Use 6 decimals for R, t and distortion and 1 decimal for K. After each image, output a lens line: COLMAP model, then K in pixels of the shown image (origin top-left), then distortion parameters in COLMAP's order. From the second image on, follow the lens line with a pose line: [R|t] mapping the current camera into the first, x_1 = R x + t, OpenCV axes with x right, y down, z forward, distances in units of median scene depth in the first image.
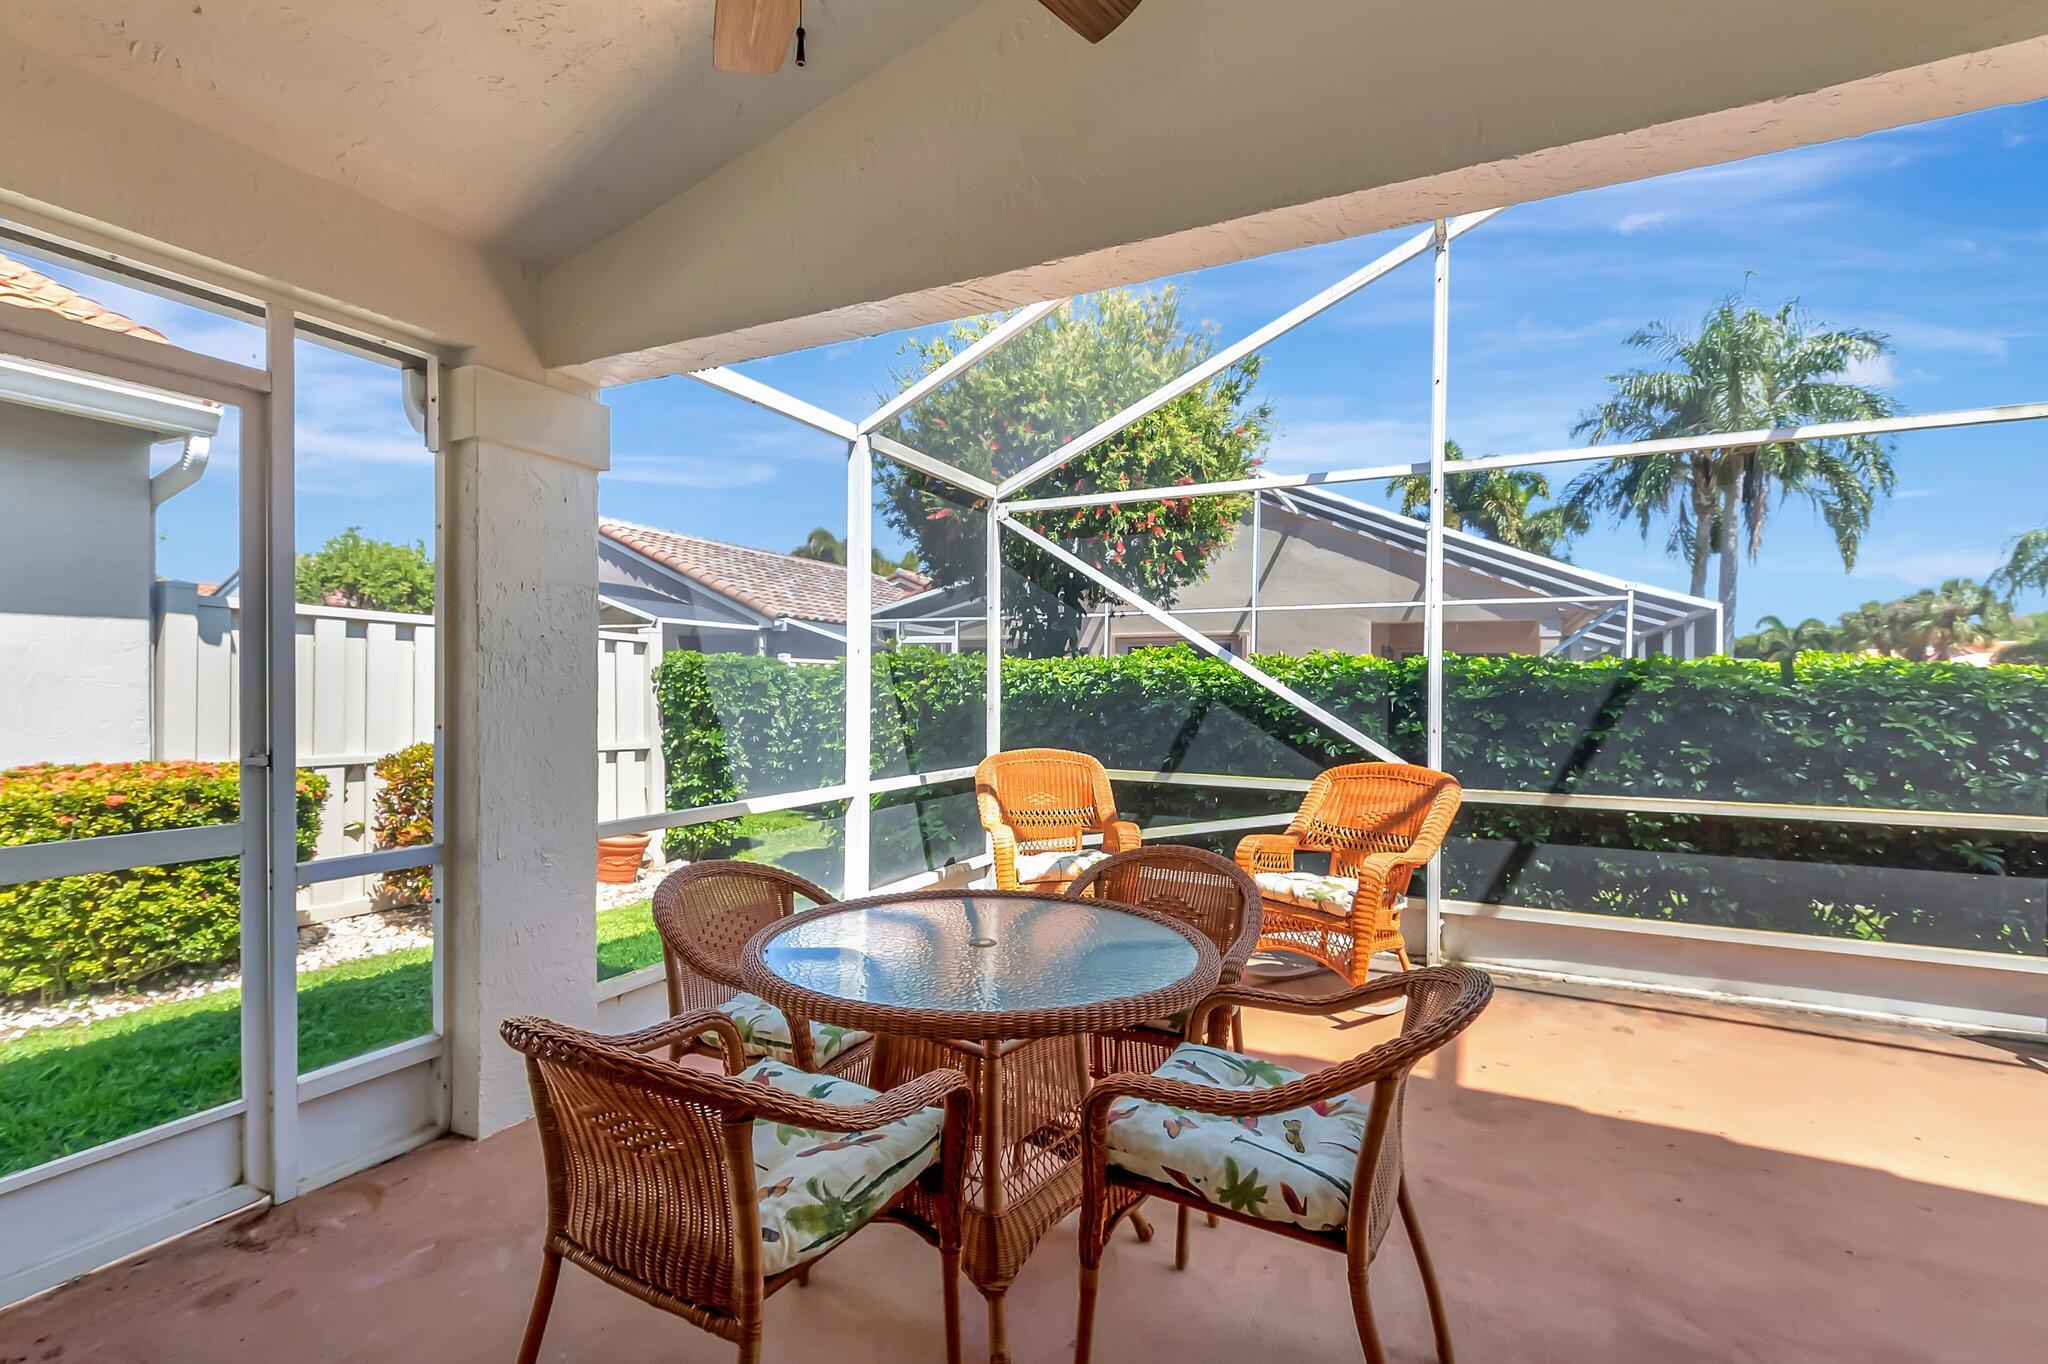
lens RADIAL K [[918.4, 0, 1027.7], [0, 918.4, 687.6], [0, 0, 1]] dist [-0.012664, -0.000608]
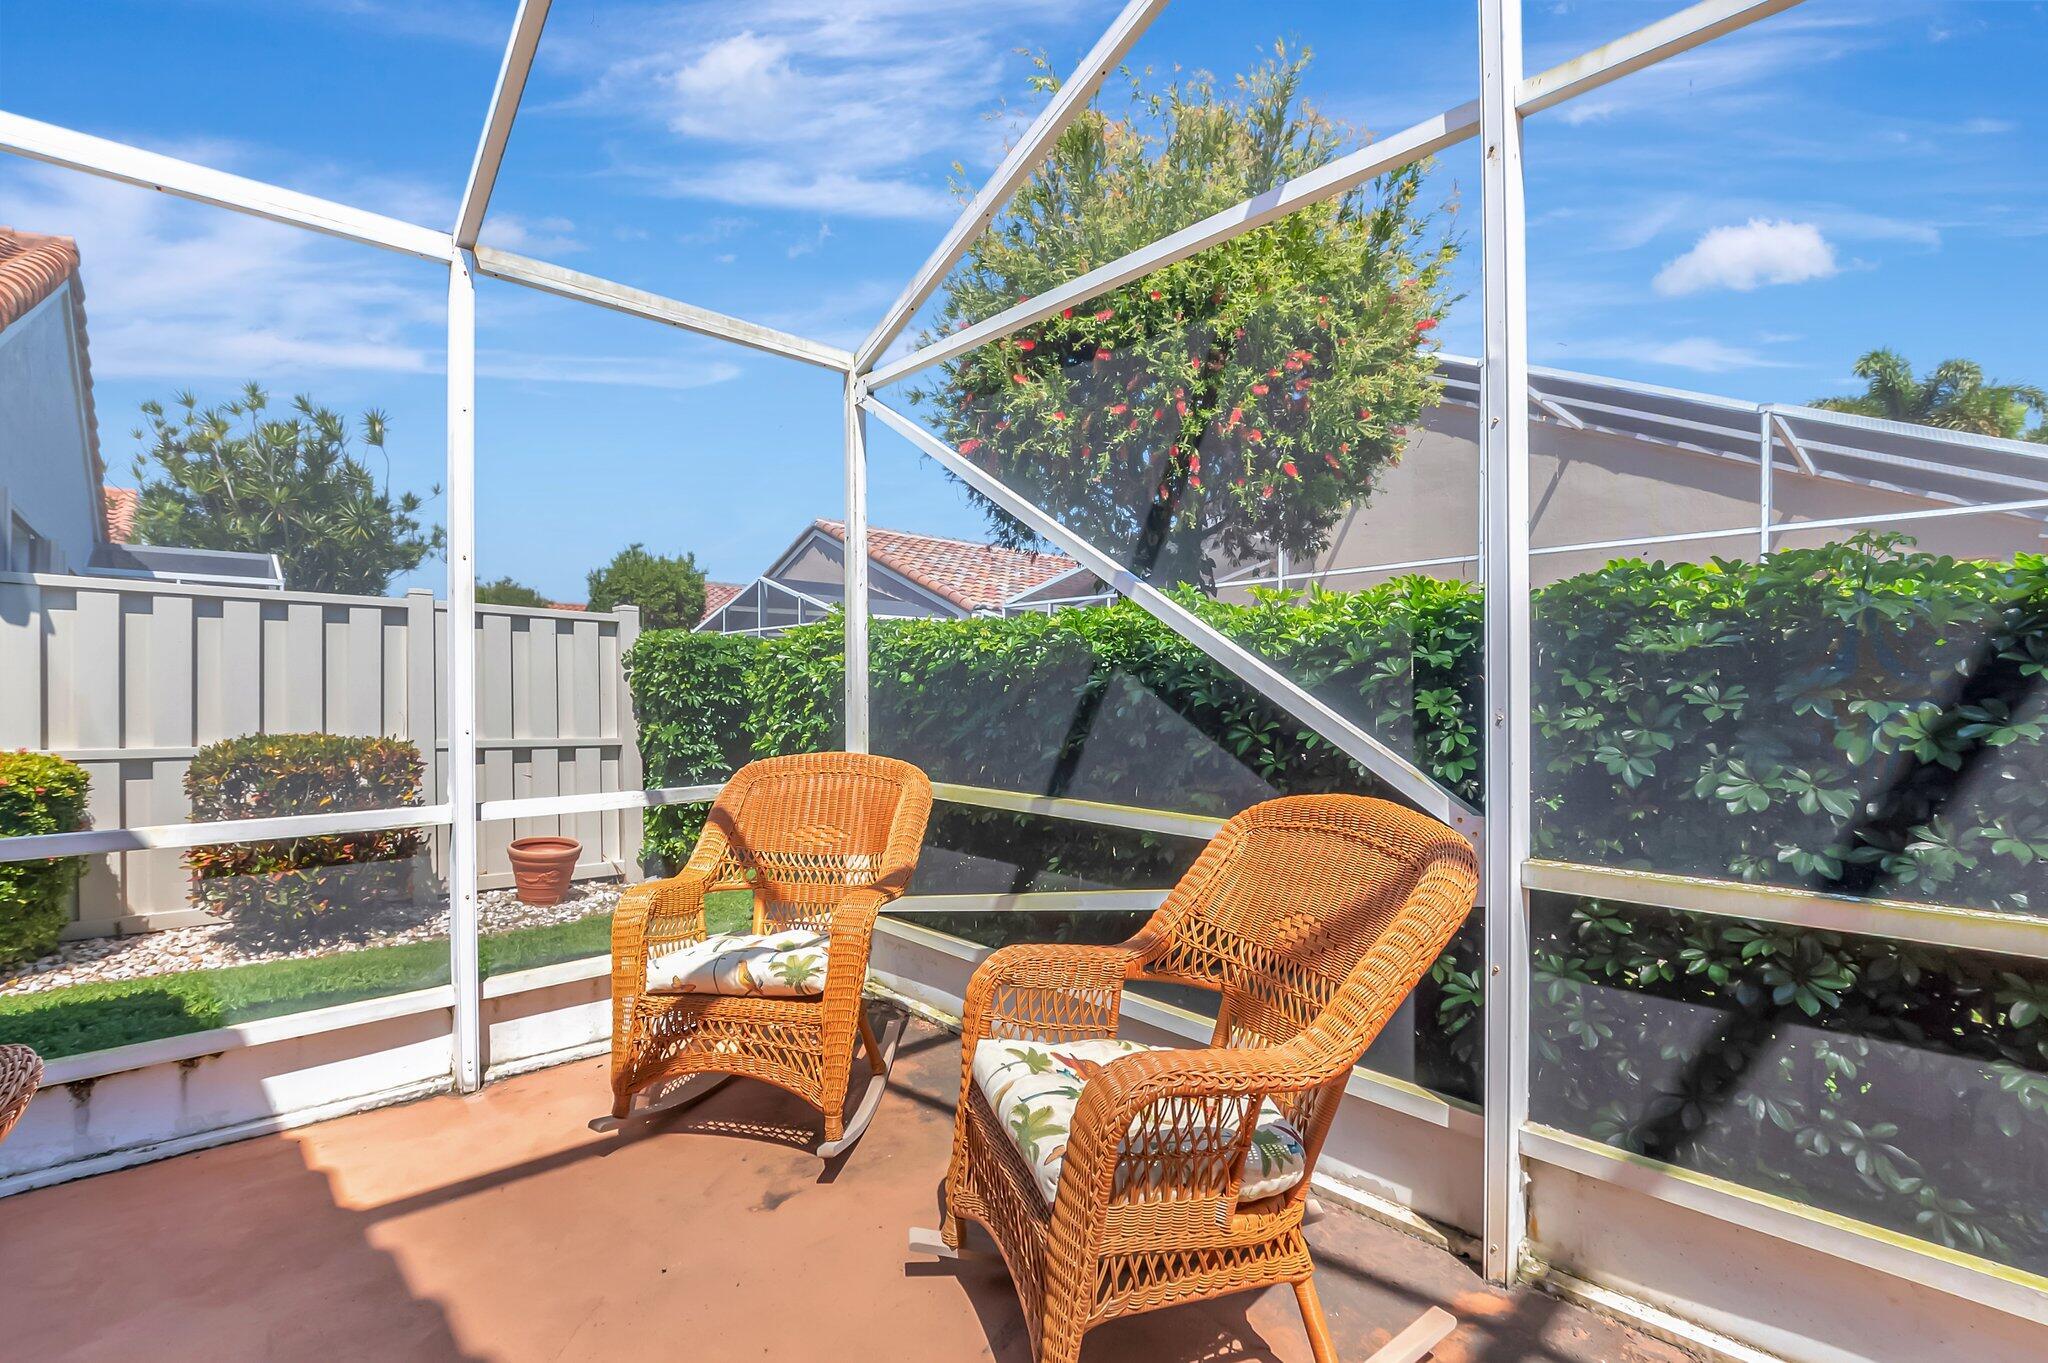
lens RADIAL K [[912.2, 0, 1025.1], [0, 912.2, 702.0], [0, 0, 1]] dist [-0.028267, -0.000304]
pose [[0.934885, -0.005324, -0.354911, 0.338346], [0.009908, 0.999889, 0.011100, 0.027809], [0.354813, -0.013894, 0.934834, 0.471457]]
